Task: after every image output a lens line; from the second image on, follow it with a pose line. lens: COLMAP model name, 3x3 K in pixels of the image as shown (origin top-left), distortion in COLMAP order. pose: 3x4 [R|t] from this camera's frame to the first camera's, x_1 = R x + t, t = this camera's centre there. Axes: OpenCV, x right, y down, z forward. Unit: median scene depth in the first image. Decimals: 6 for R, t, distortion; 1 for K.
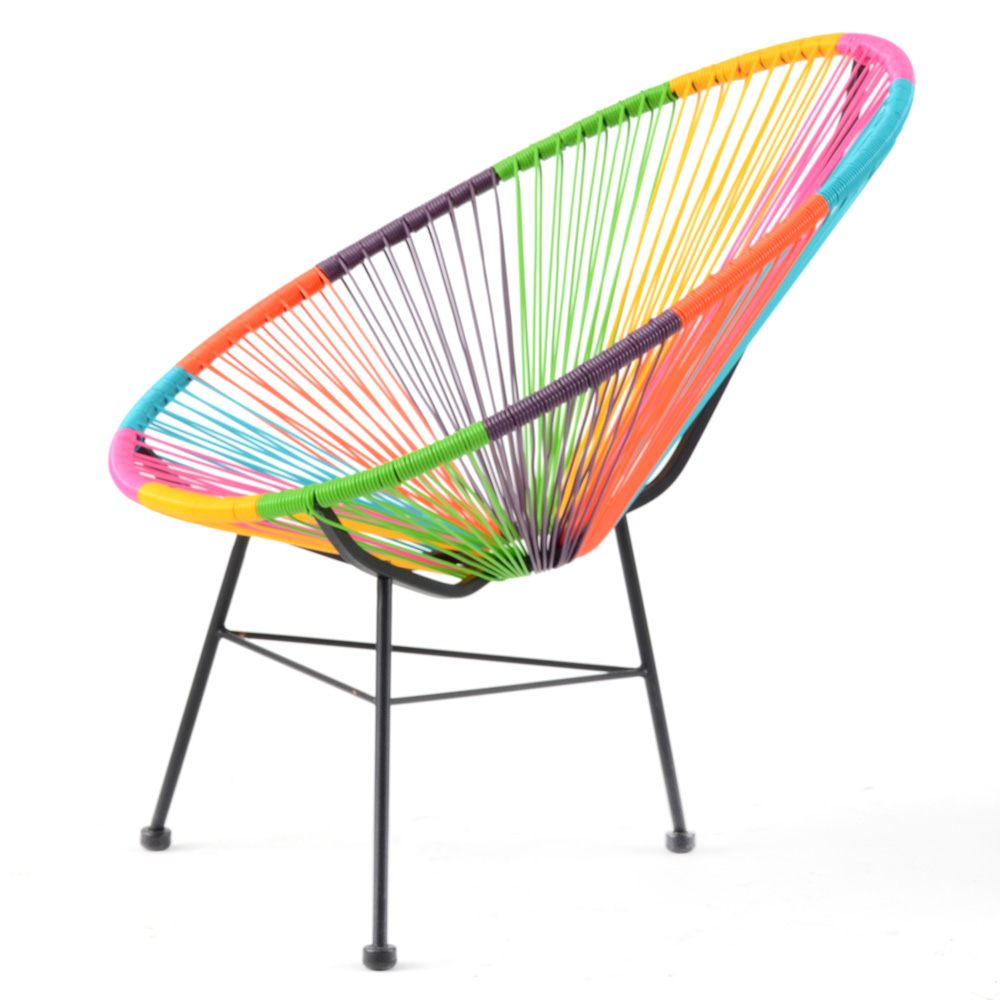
lens RADIAL K [[3522.2, 0, 500.0], [0, 3522.2, 500.0], [0, 0, 1]] dist [-0.318813, -0.751206]
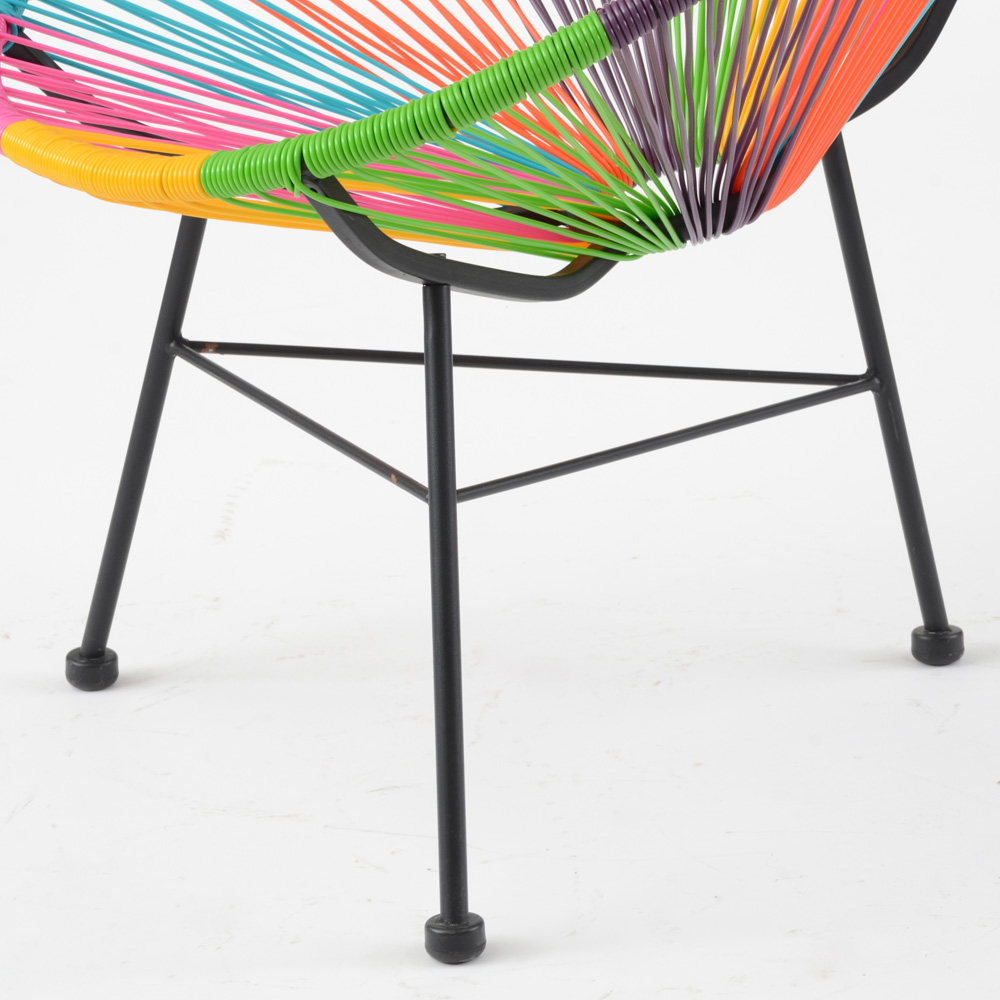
lens RADIAL K [[3473.8, 0, 500.0], [0, 3473.8, 500.0], [0, 0, 1]] dist [0.033679, 5.777567]
pose [[0.998828, -0.037280, -0.030877, -0.005956], [0.042124, 0.983669, 0.174990, -0.040582], [0.023849, -0.176085, 0.984086, 0.423198]]
